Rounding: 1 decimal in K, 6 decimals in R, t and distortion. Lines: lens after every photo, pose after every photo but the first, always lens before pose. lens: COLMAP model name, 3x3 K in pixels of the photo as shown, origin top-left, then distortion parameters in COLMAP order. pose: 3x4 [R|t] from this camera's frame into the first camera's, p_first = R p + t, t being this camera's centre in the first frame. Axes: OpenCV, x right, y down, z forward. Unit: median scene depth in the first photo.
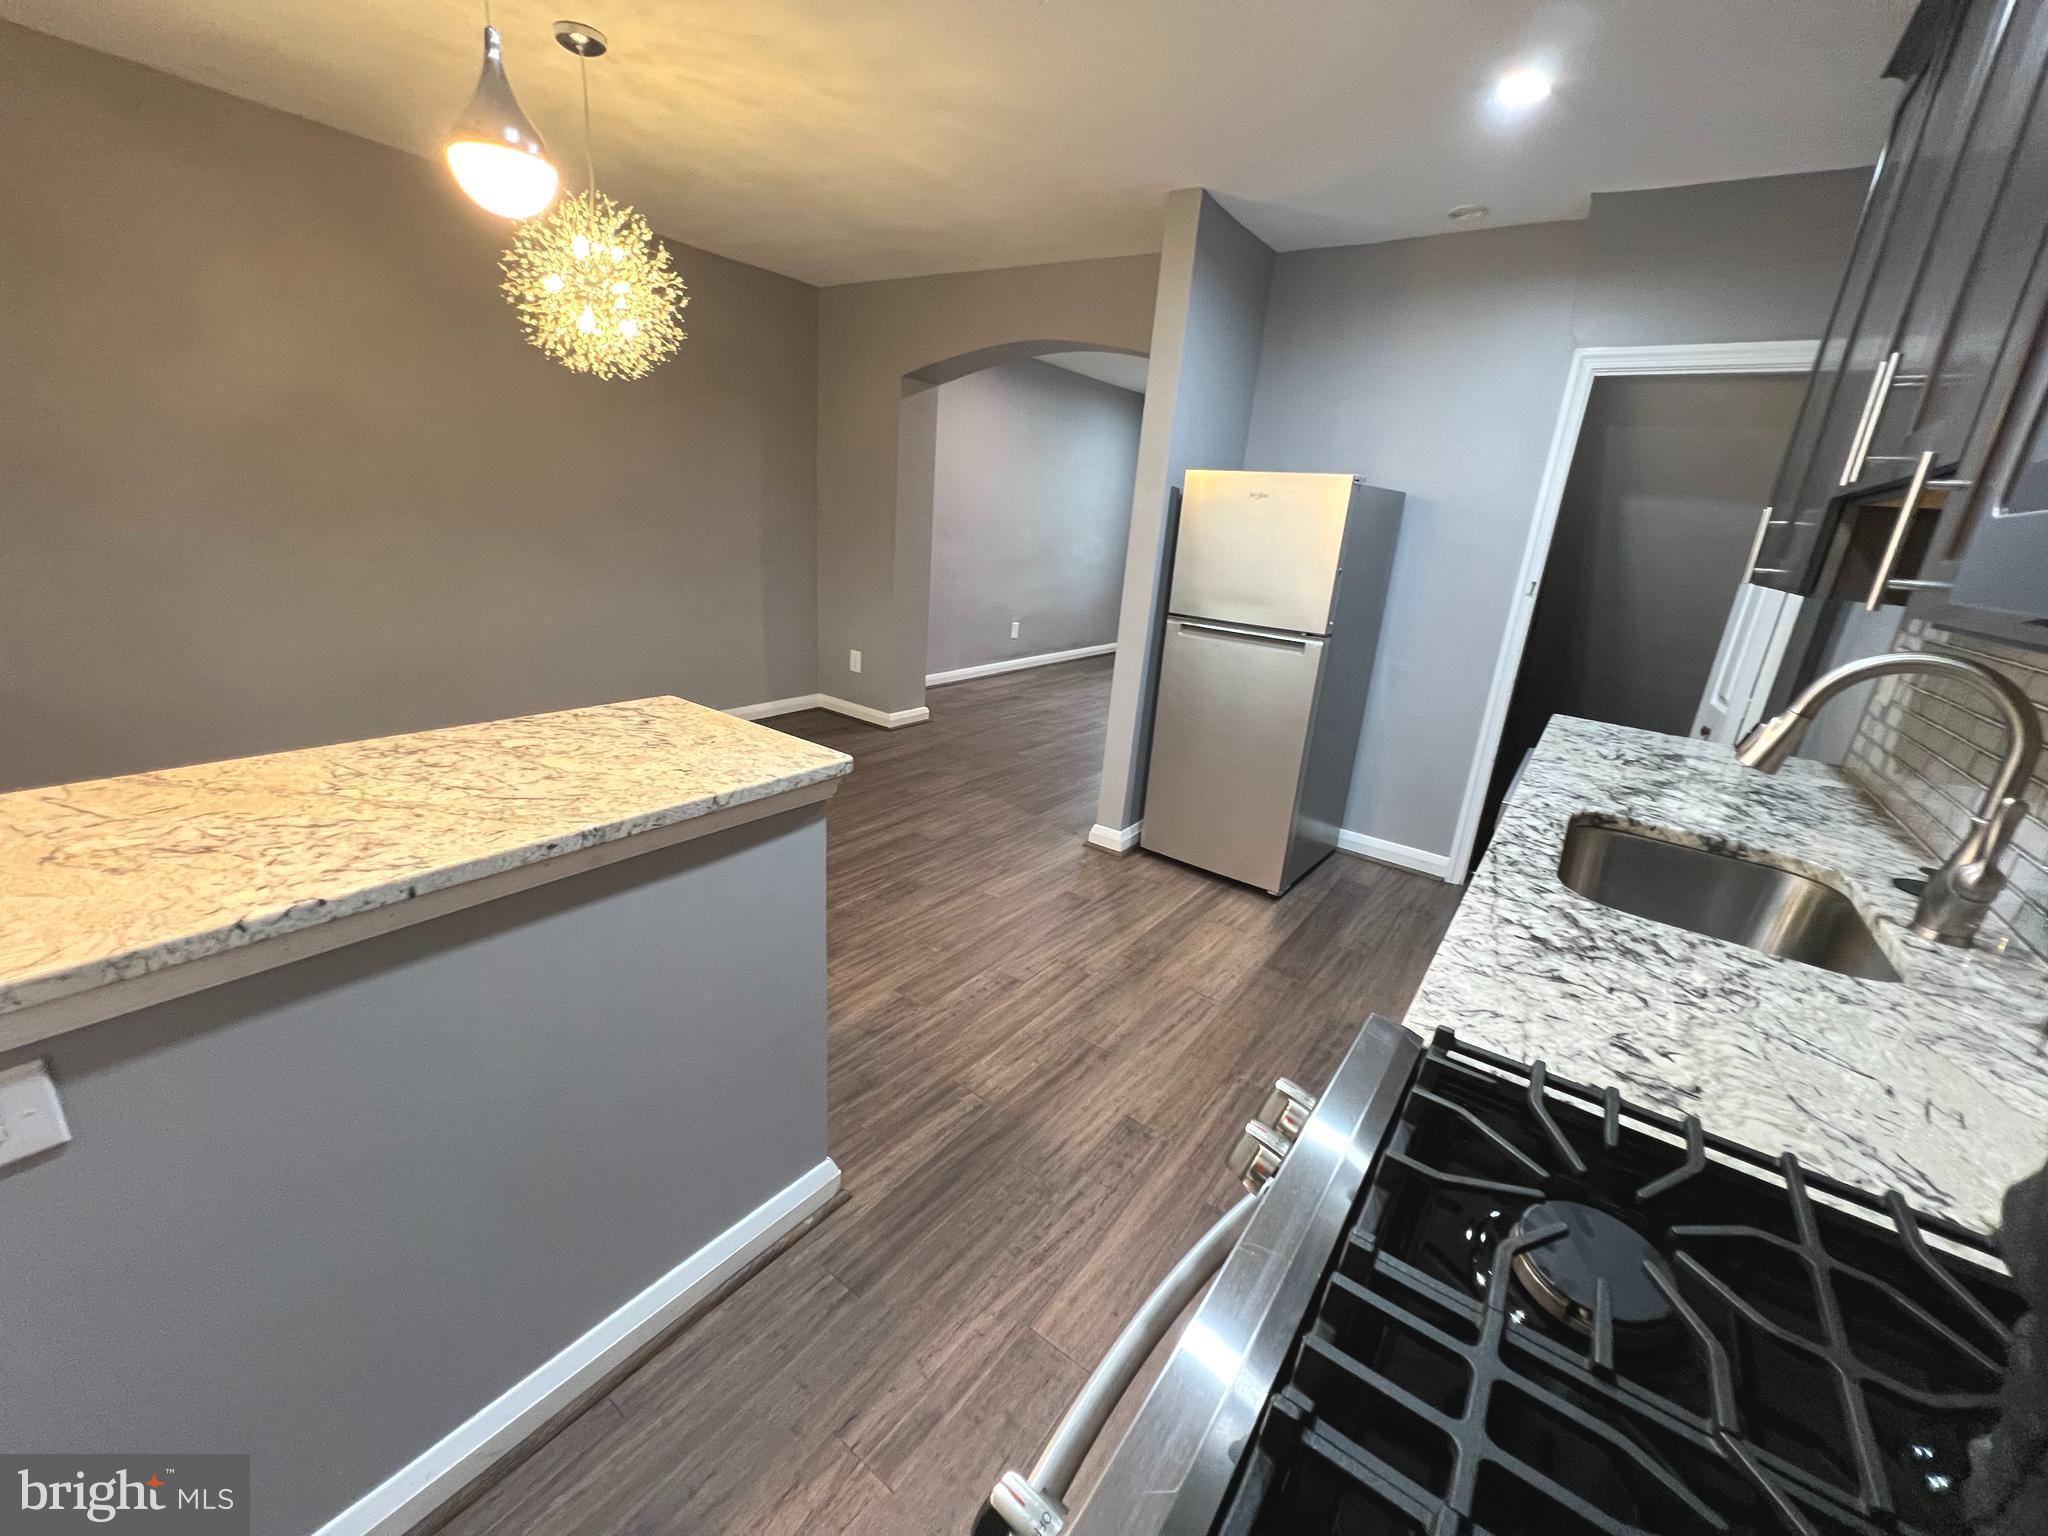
lens RADIAL K [[818.6, 0, 1024.1], [0, 818.6, 762.7], [0, 0, 1]] dist [-0.001738, 0.000353]
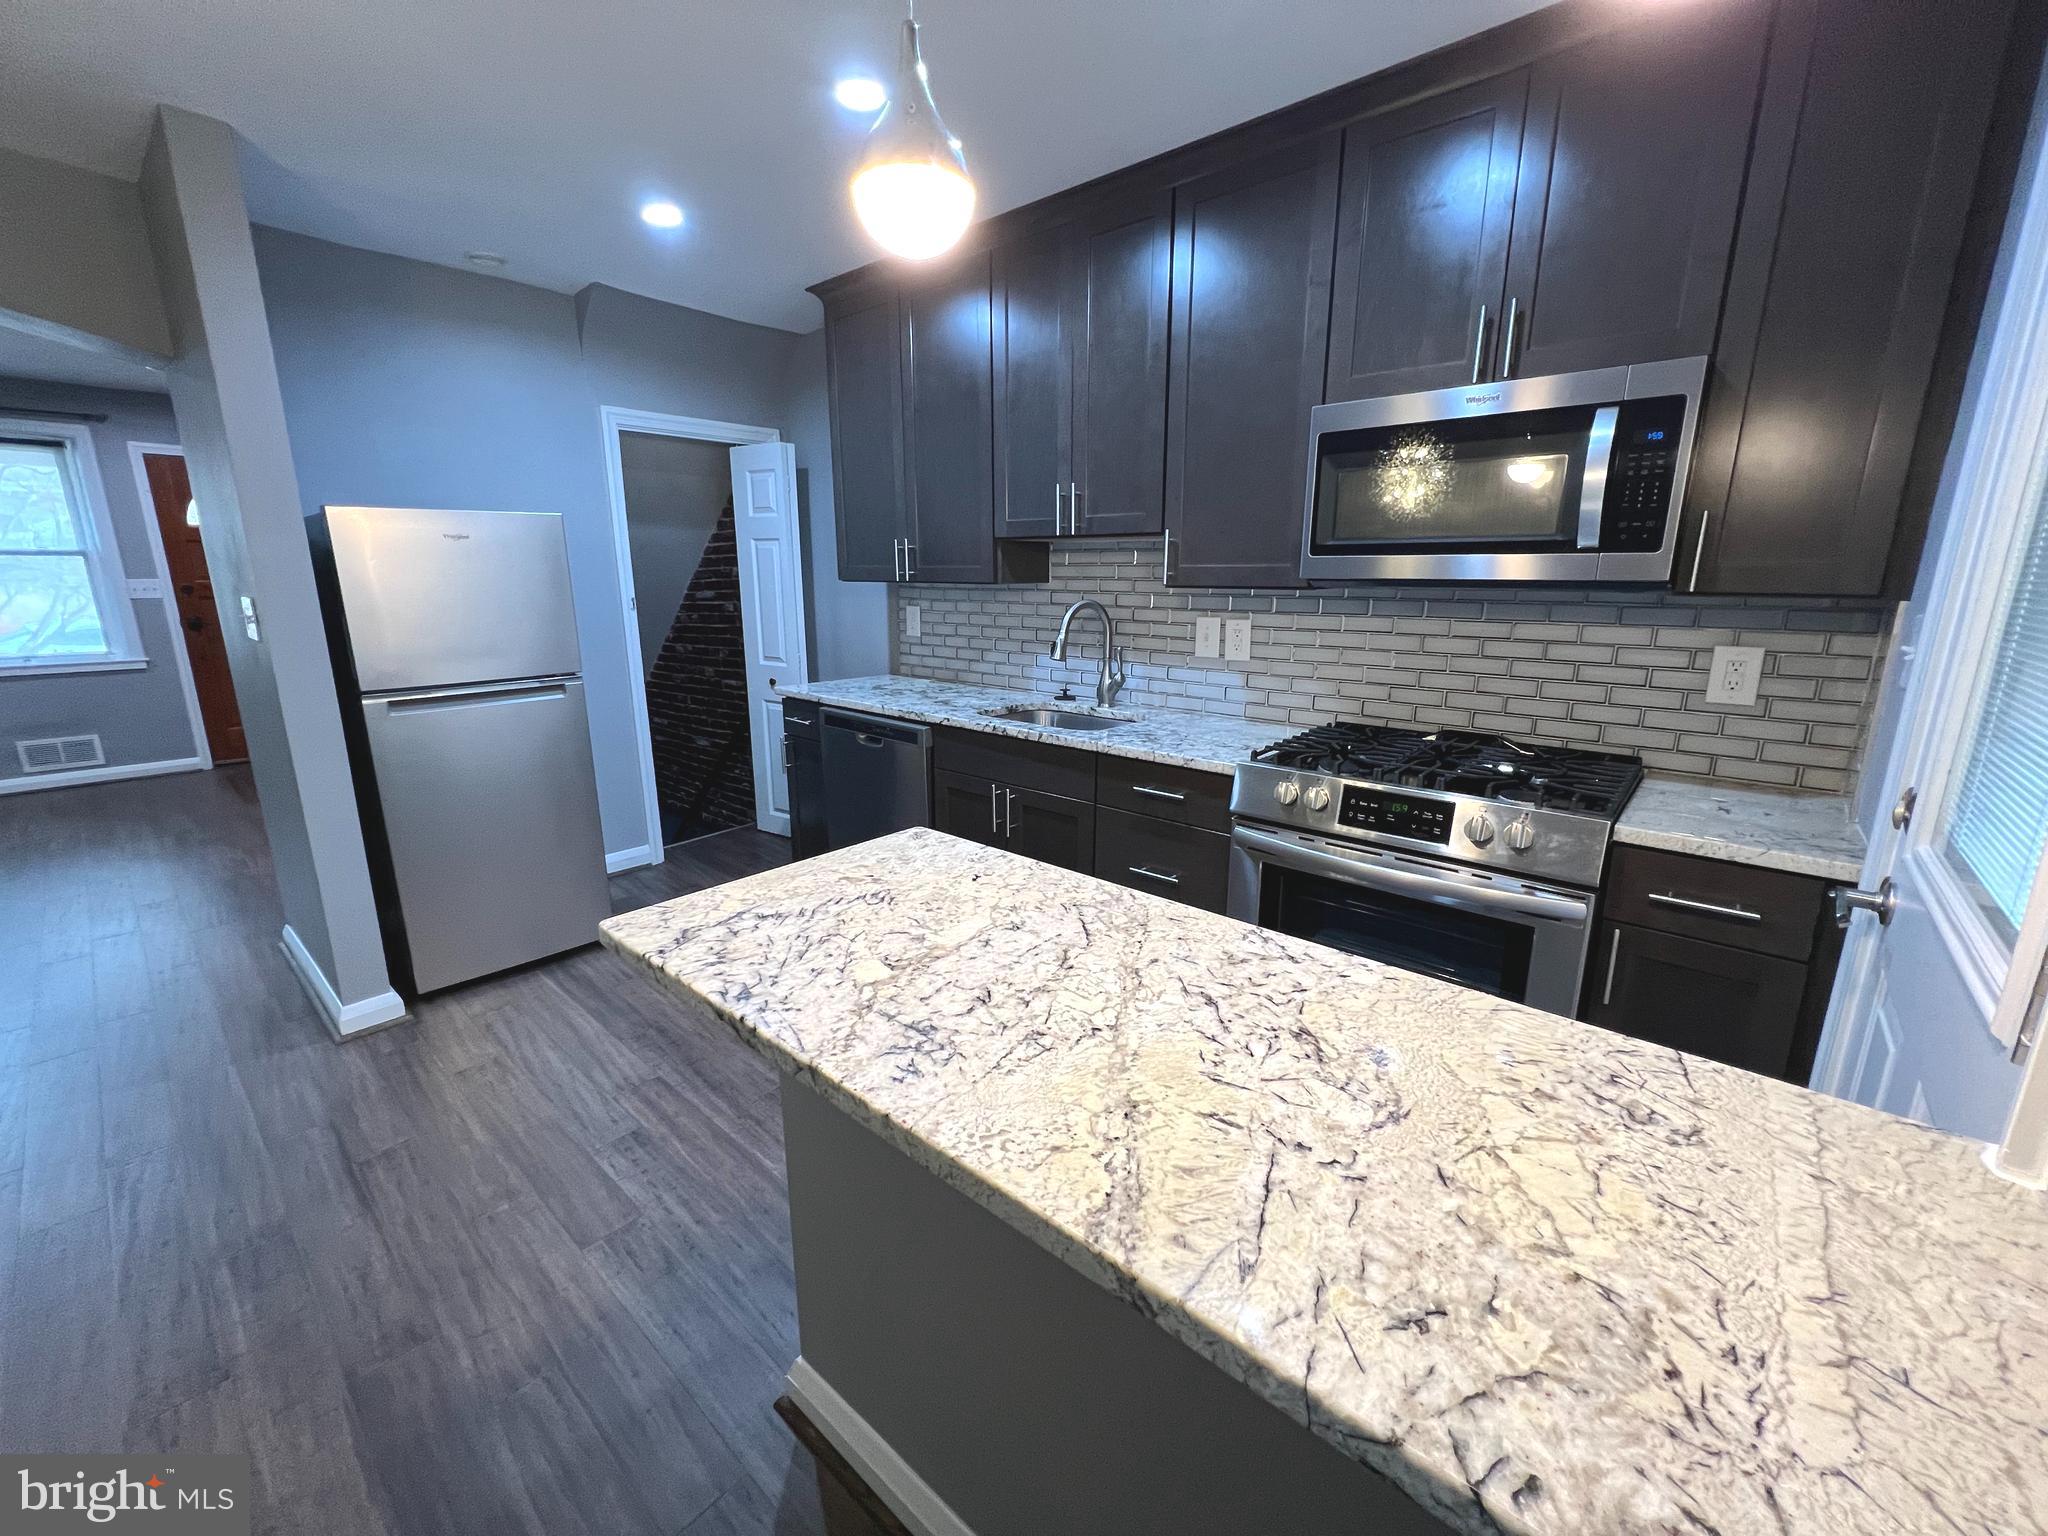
lens RADIAL K [[818.6, 0, 1024.1], [0, 818.6, 762.7], [0, 0, 1]] dist [-0.001738, 0.000353]
pose [[0.092730, -0.301775, 0.948859, -1.155520], [0.302136, 0.916560, 0.261976, -0.311211], [-0.948744, 0.262392, 0.176169, 0.687578]]
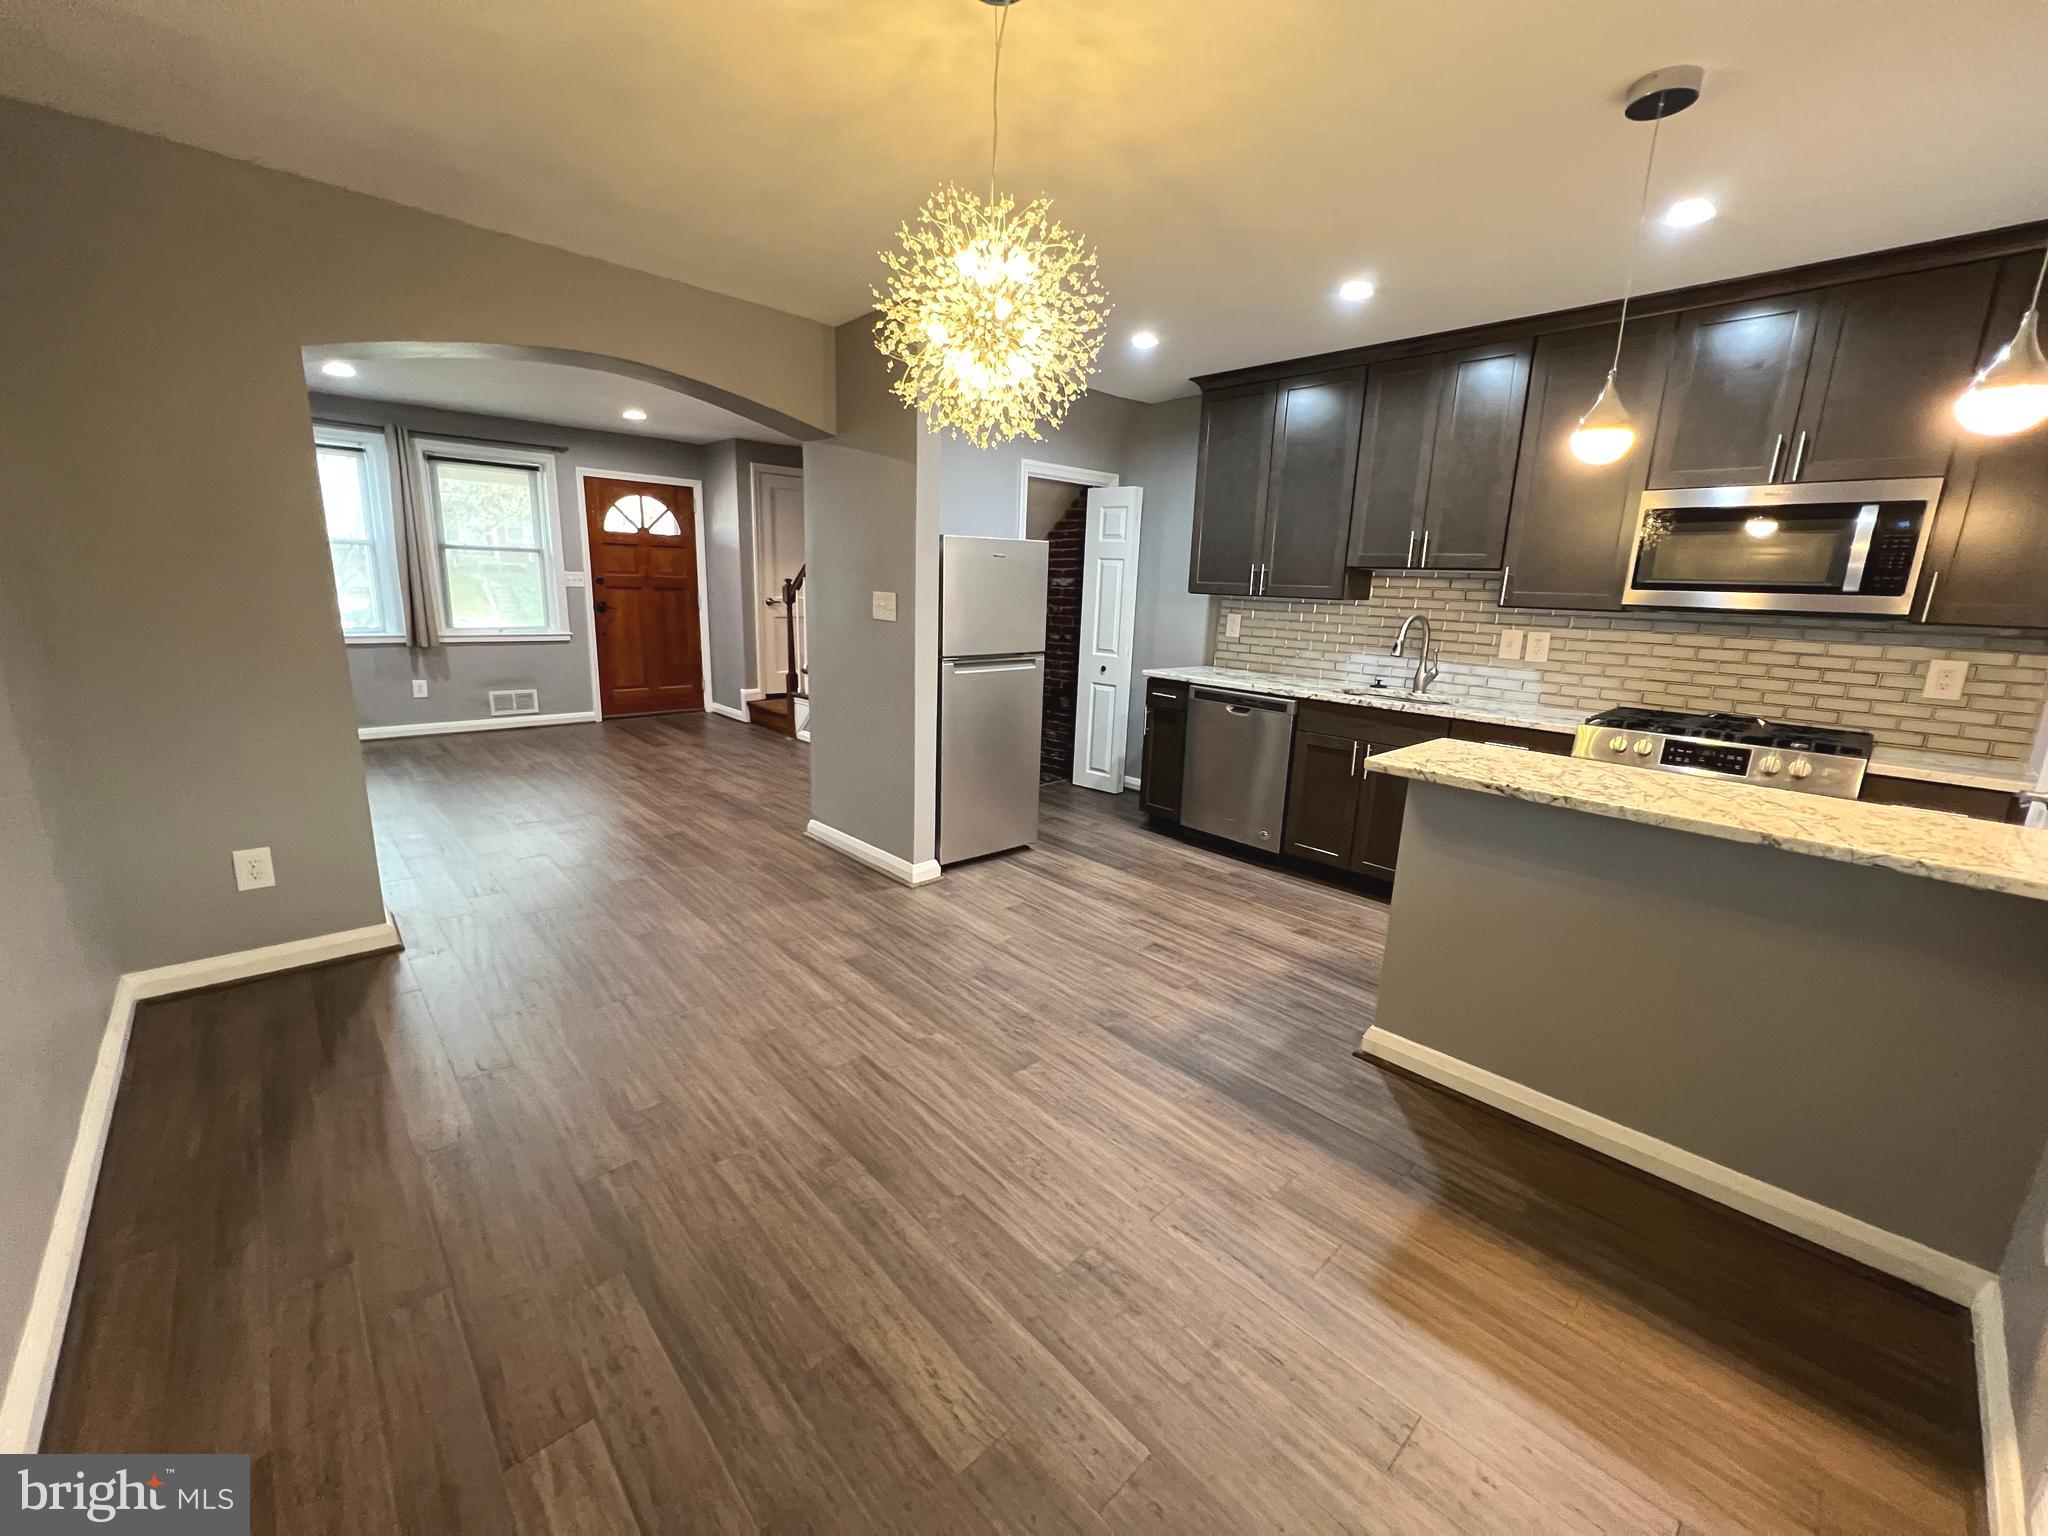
lens RADIAL K [[818.6, 0, 1024.1], [0, 818.6, 762.7], [0, 0, 1]] dist [-0.001738, 0.000353]
pose [[0.194810, -0.281215, 0.939663, -2.112079], [0.274291, 0.935415, 0.223078, -0.615174], [-0.941708, 0.214284, 0.259363, 1.431522]]
